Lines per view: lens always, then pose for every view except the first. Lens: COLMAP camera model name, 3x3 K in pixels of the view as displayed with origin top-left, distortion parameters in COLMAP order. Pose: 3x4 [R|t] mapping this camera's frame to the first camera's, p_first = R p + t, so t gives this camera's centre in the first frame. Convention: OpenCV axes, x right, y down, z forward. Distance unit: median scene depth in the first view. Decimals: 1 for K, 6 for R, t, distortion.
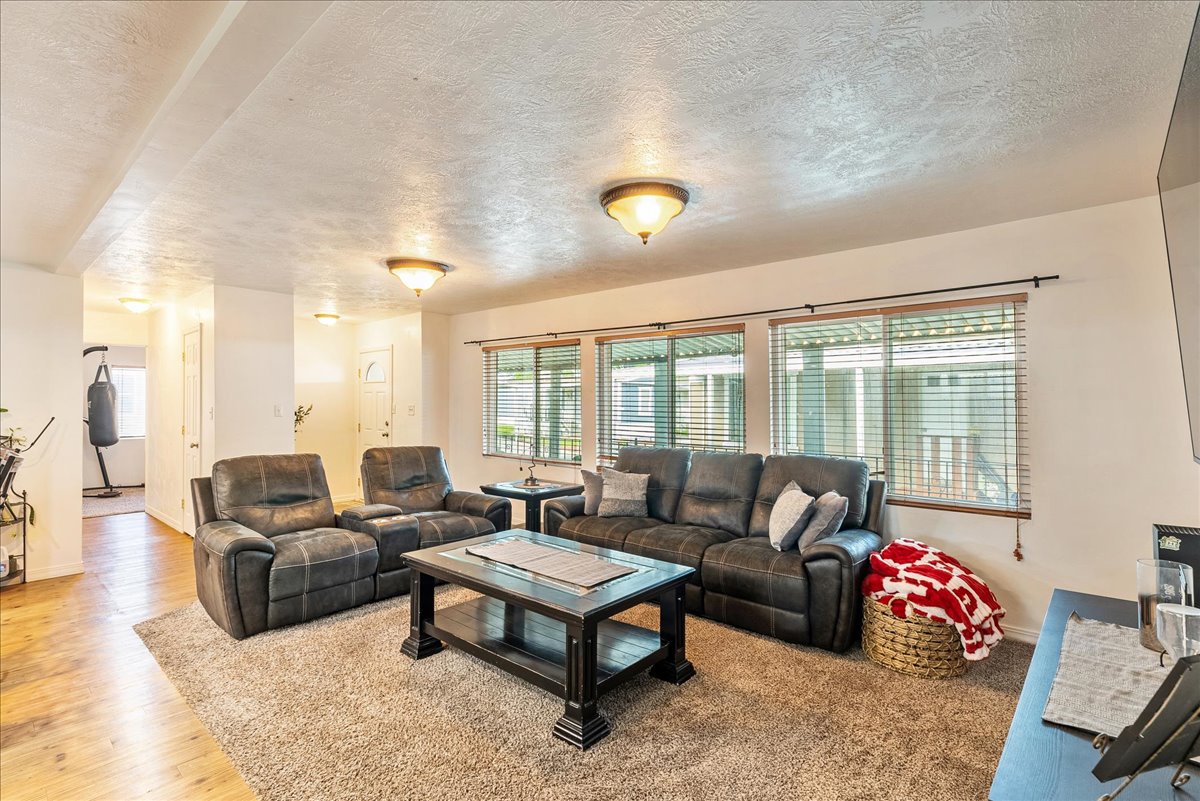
lens RADIAL K [[561.9, 0, 605.6], [0, 561.9, 394.0], [0, 0, 1]] dist [-0.002657, 0.000042]
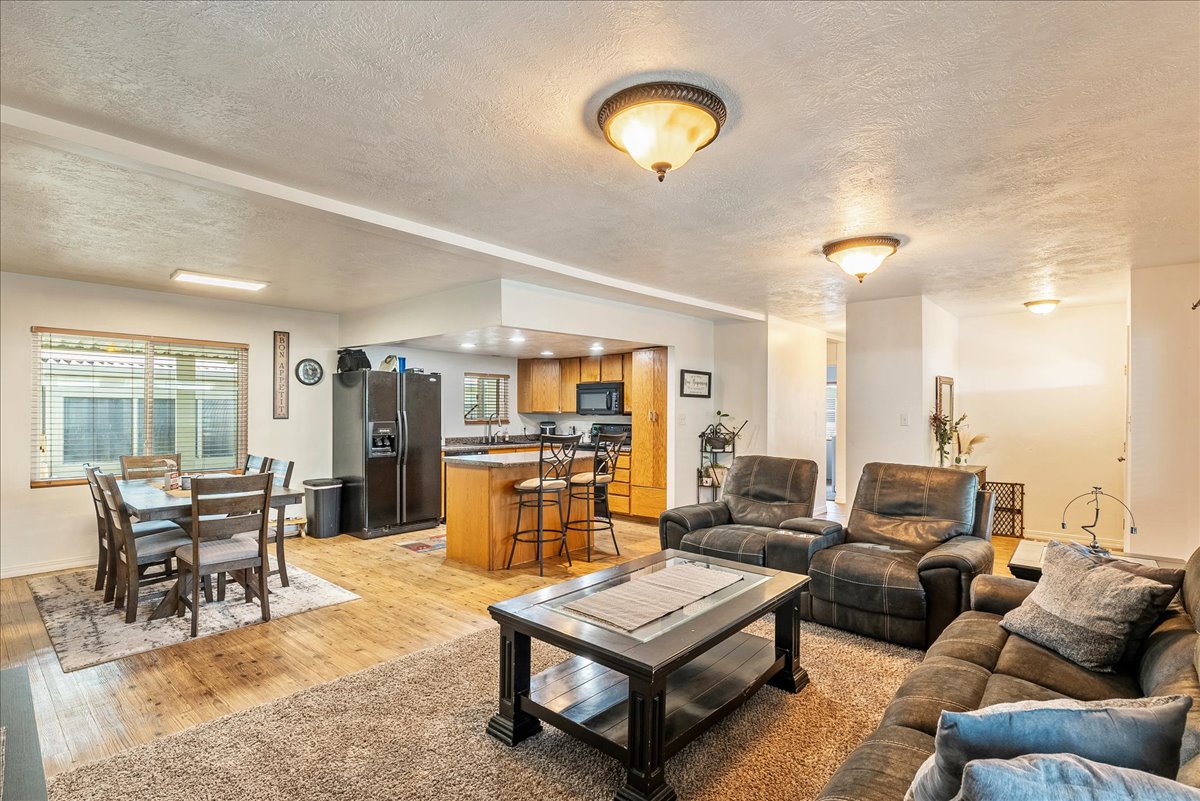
lens RADIAL K [[574.5, 0, 600.8], [0, 574.5, 412.6], [0, 0, 1]] dist [-0.003400, -0.000116]
pose [[-0.004705, 0.002393, -0.999986, 0.521939], [0.010757, 0.999939, 0.002342, 0.013117], [0.999931, -0.010746, -0.004731, 0.624102]]
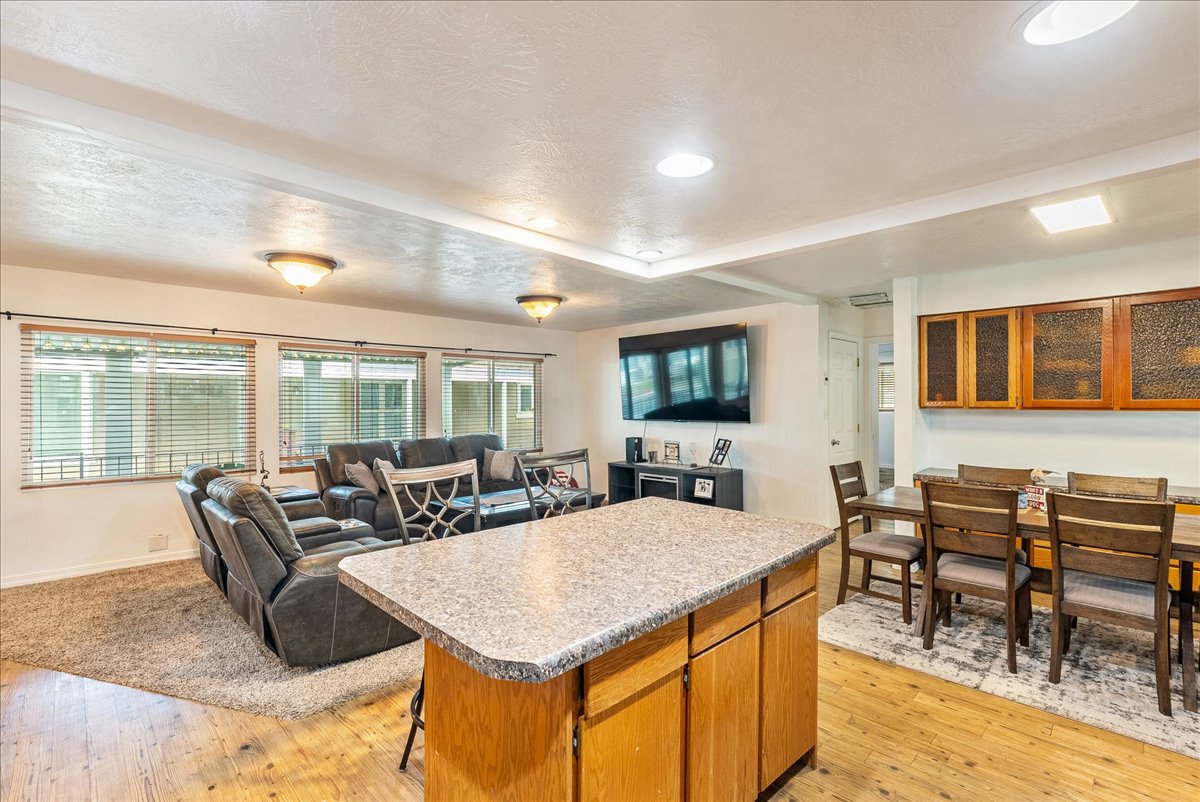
lens RADIAL K [[545.4, 0, 596.2], [0, 545.4, 402.3], [0, 0, 1]] dist [-0.000520, -0.000097]
pose [[0.070276, -0.002924, 0.997523, -1.199047], [-0.010579, 0.999937, 0.003676, -0.003198], [-0.997471, -0.010811, 0.070241, 0.450846]]
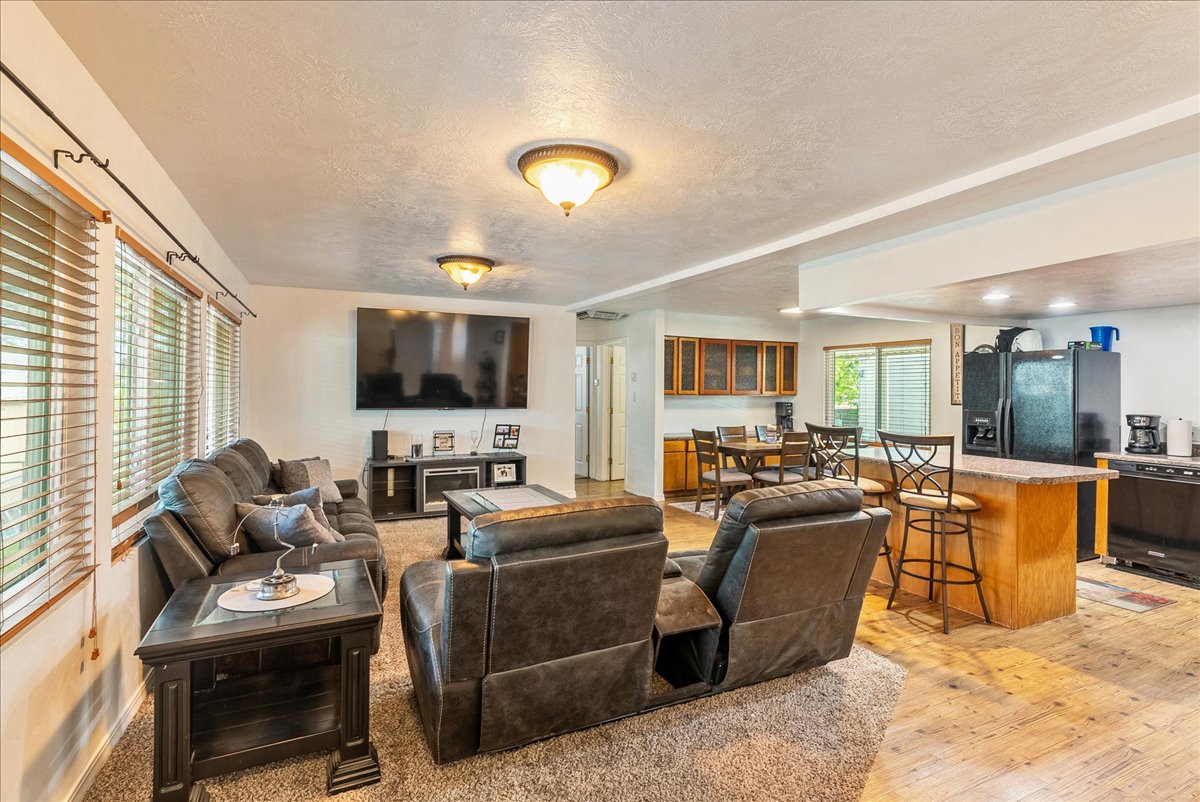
lens RADIAL K [[567.5, 0, 593.1], [0, 567.5, 383.8], [0, 0, 1]] dist [-0.001789, 0.000372]
pose [[-0.917287, -0.003276, 0.398214, -0.596164], [-0.014225, 0.999598, -0.024544, 0.018068], [-0.397973, -0.028179, -0.916964, 1.544597]]
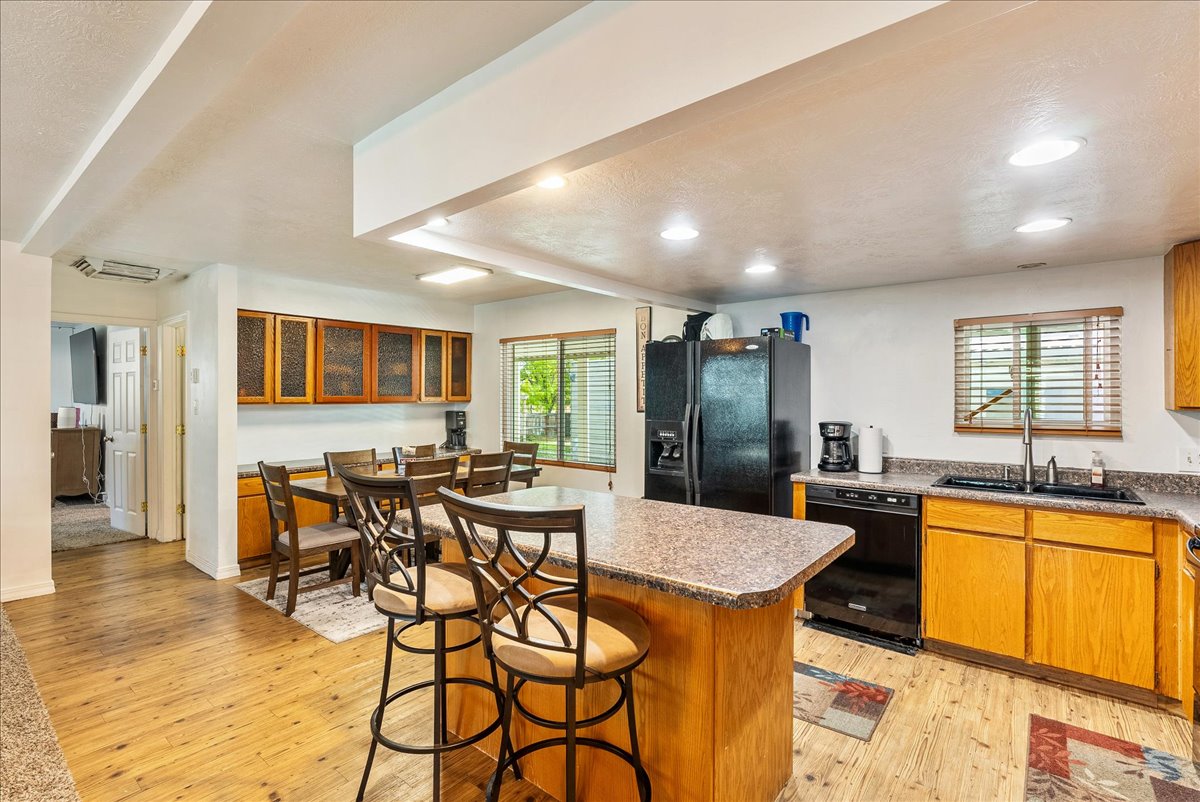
lens RADIAL K [[553.8, 0, 595.9], [0, 553.8, 393.3], [0, 0, 1]] dist [-0.007369, 0.000585]
pose [[-0.999082, 0.000693, -0.042825, -0.728849], [0.001620, 0.999765, -0.021621, 0.009281], [0.042800, -0.021671, -0.998849, 0.956766]]
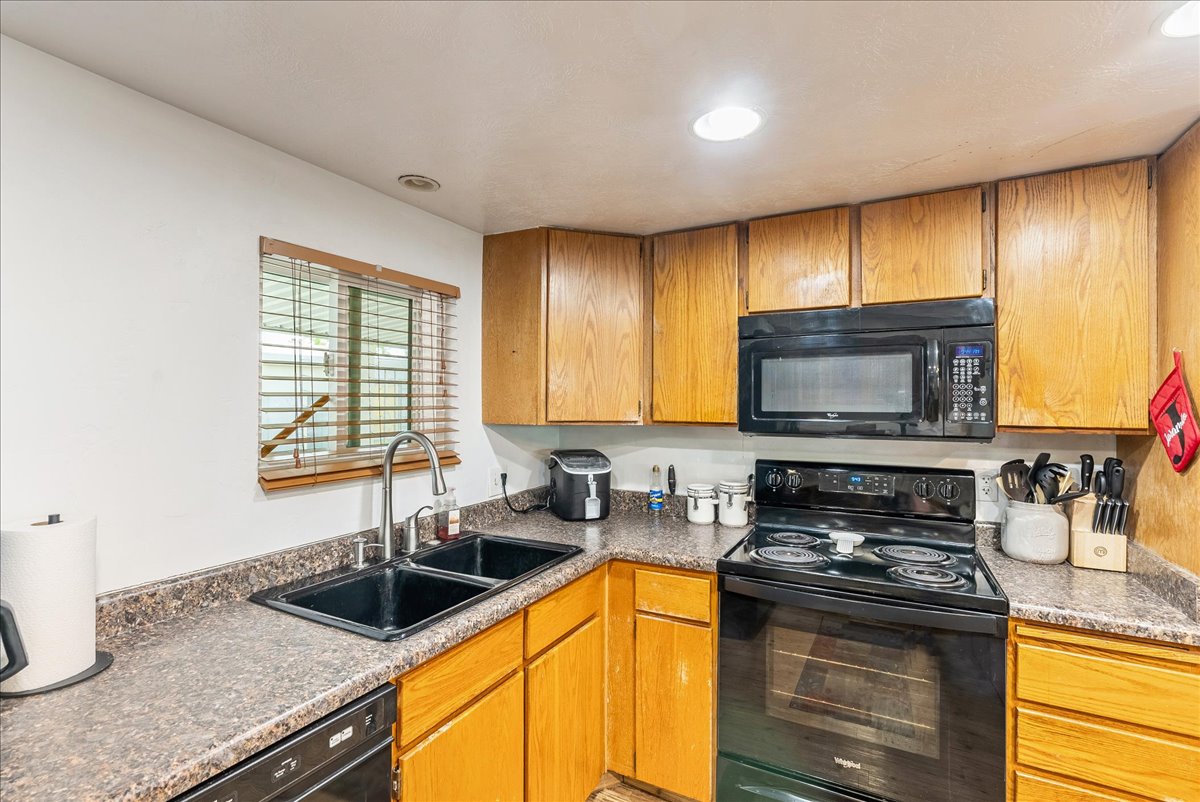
lens RADIAL K [[545.4, 0, 596.2], [0, 545.4, 402.3], [0, 0, 1]] dist [-0.000520, -0.000097]
pose [[0.226250, 0.003956, -0.974061, -0.894165], [0.010081, 0.999929, 0.006402, -0.007697], [0.974017, -0.011268, 0.226194, 0.318122]]
